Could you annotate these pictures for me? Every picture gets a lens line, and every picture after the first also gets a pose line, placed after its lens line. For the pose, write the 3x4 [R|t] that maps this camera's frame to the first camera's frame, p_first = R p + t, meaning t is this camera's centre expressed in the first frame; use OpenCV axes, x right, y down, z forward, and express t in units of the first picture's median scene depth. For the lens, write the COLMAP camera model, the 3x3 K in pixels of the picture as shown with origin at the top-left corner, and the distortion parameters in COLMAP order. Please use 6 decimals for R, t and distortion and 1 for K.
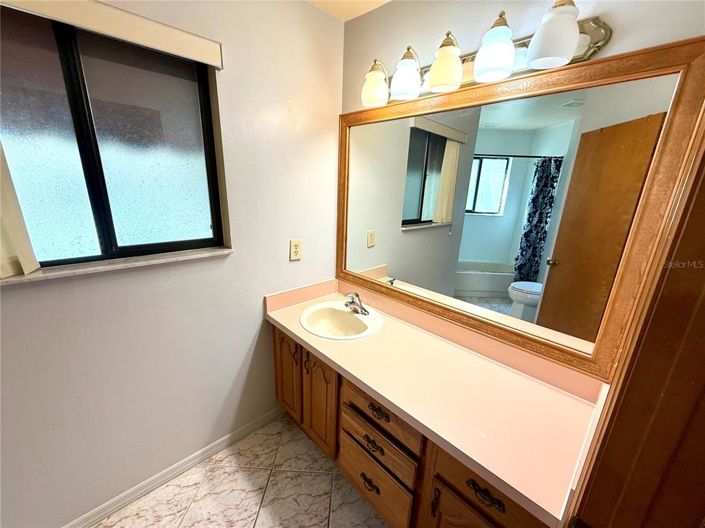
lens RADIAL K [[279.5, 0, 349.0], [0, 279.5, 263.0], [0, 0, 1]] dist [0.000223, -0.000031]
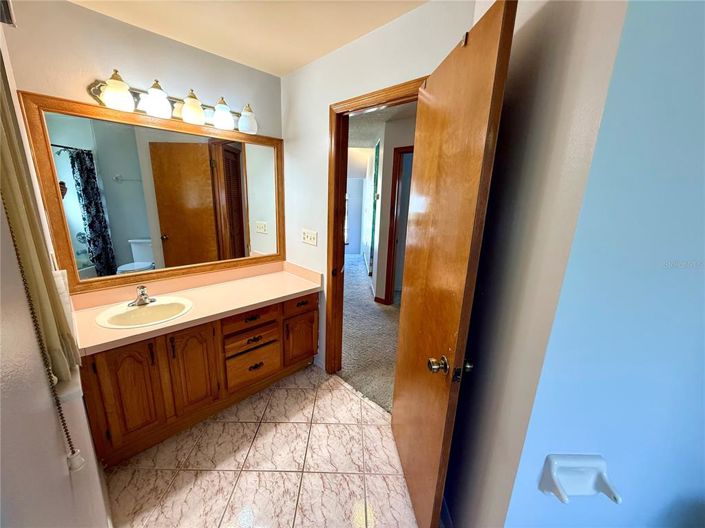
lens RADIAL K [[279.5, 0, 349.0], [0, 279.5, 263.0], [0, 0, 1]] dist [0.000223, -0.000031]
pose [[-0.024233, -0.270708, 0.962357, -2.218757], [0.233039, 0.934590, 0.268765, -0.159494], [-0.972165, 0.230780, 0.040438, 0.434576]]
